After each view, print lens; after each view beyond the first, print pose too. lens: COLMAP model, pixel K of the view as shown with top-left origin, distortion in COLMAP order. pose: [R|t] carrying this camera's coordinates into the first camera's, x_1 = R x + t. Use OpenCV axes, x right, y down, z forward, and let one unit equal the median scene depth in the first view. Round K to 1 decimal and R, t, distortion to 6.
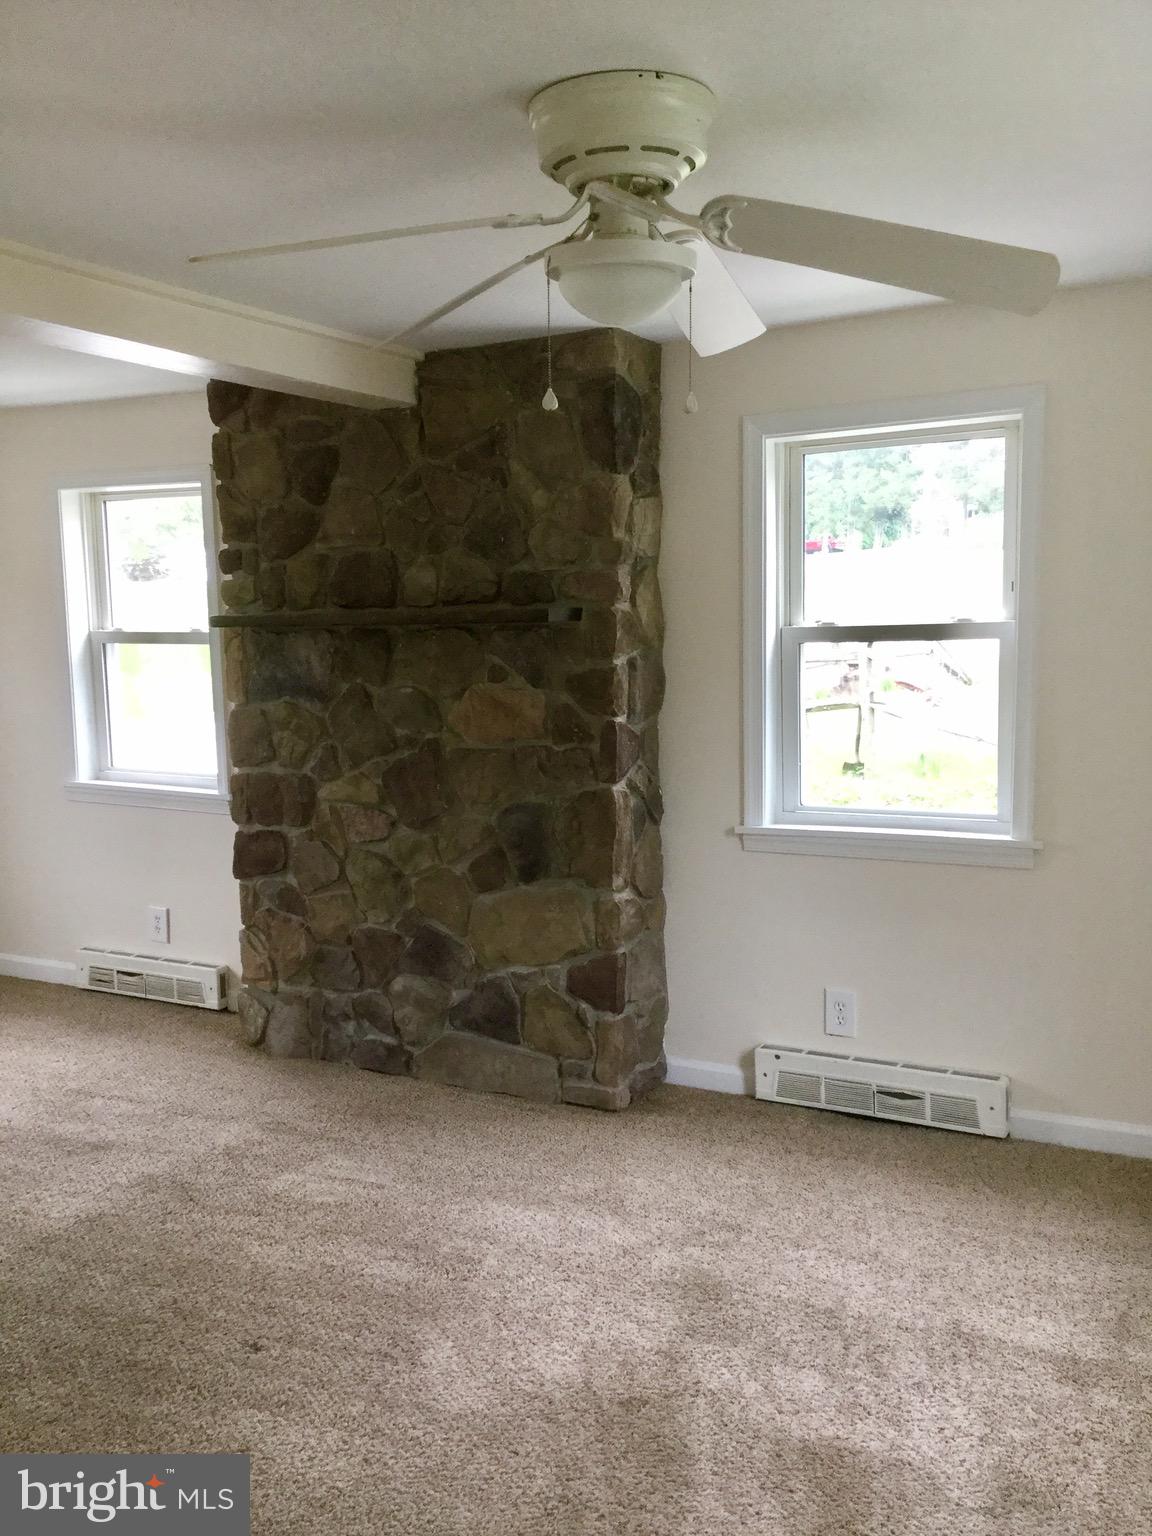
lens RADIAL K [[1381.8, 0, 576.0], [0, 1381.8, 768.0], [0, 0, 1]] dist [0.126007, -0.201032]
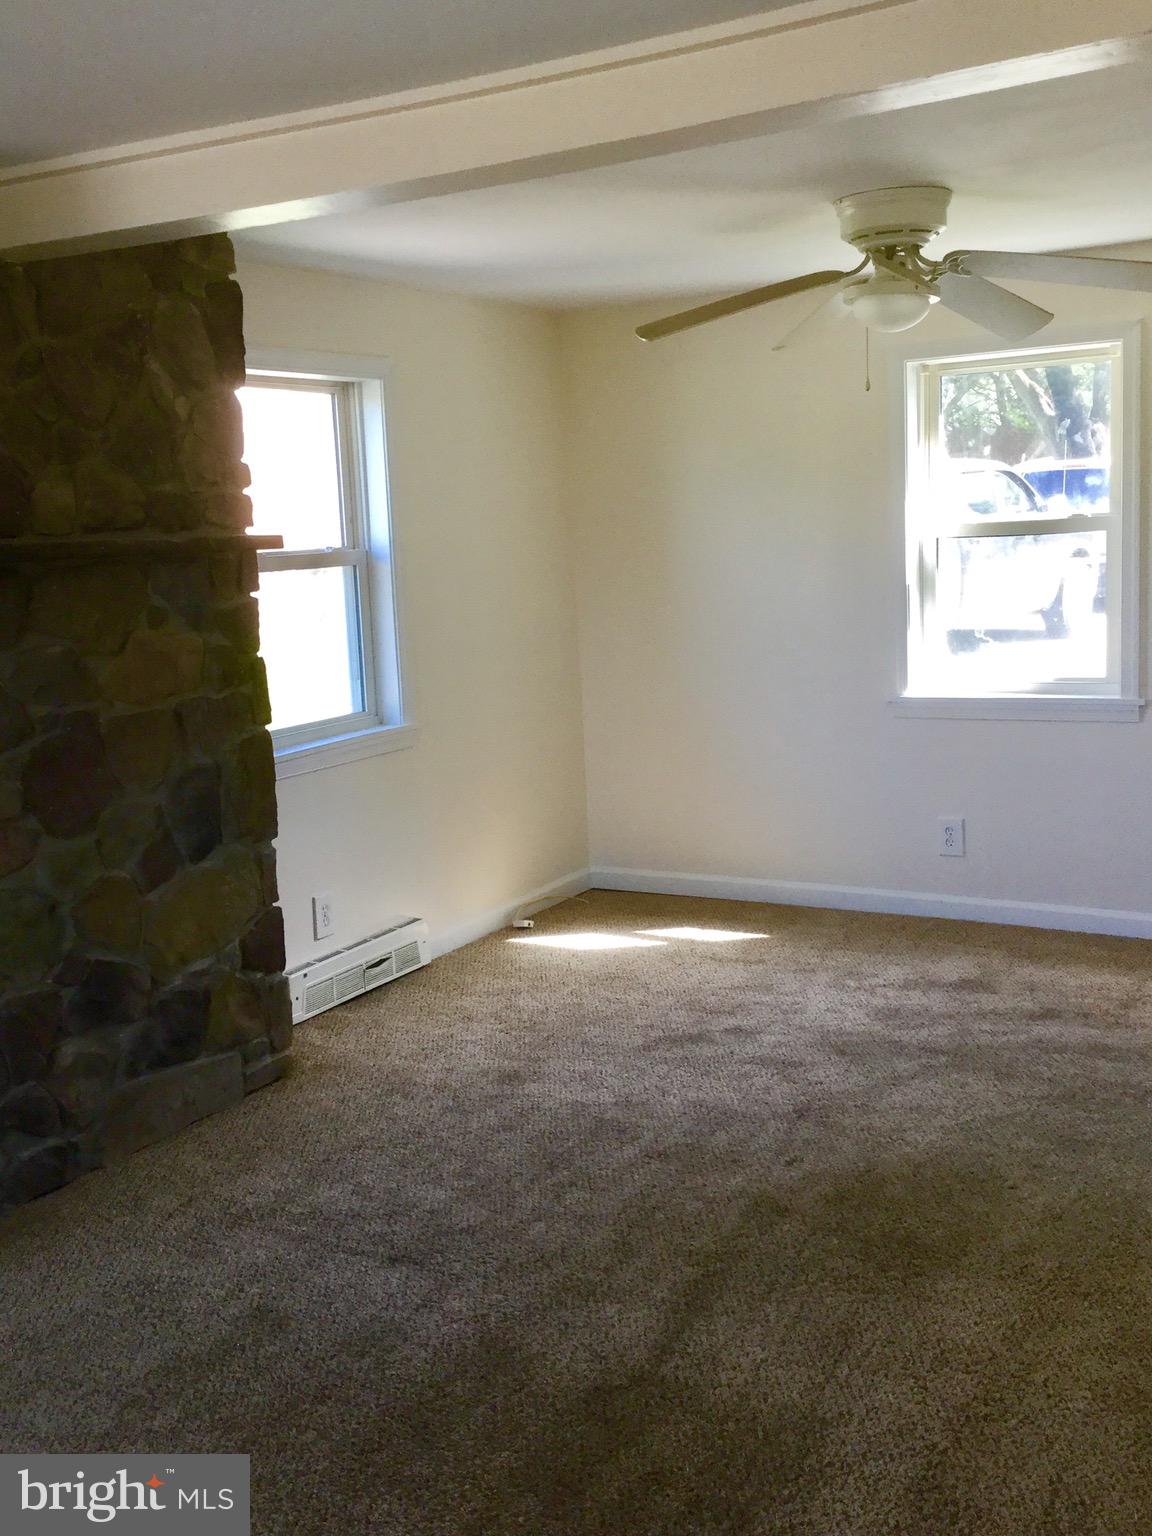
lens RADIAL K [[1639.5, 0, 576.0], [0, 1639.5, 768.0], [0, 0, 1]] dist [0.007383, 0.002721]
pose [[-0.016106, -0.123331, 0.992235, -1.030904], [0.136402, 0.982815, 0.124374, -0.067019], [-0.990523, 0.137346, 0.000993, 0.764068]]
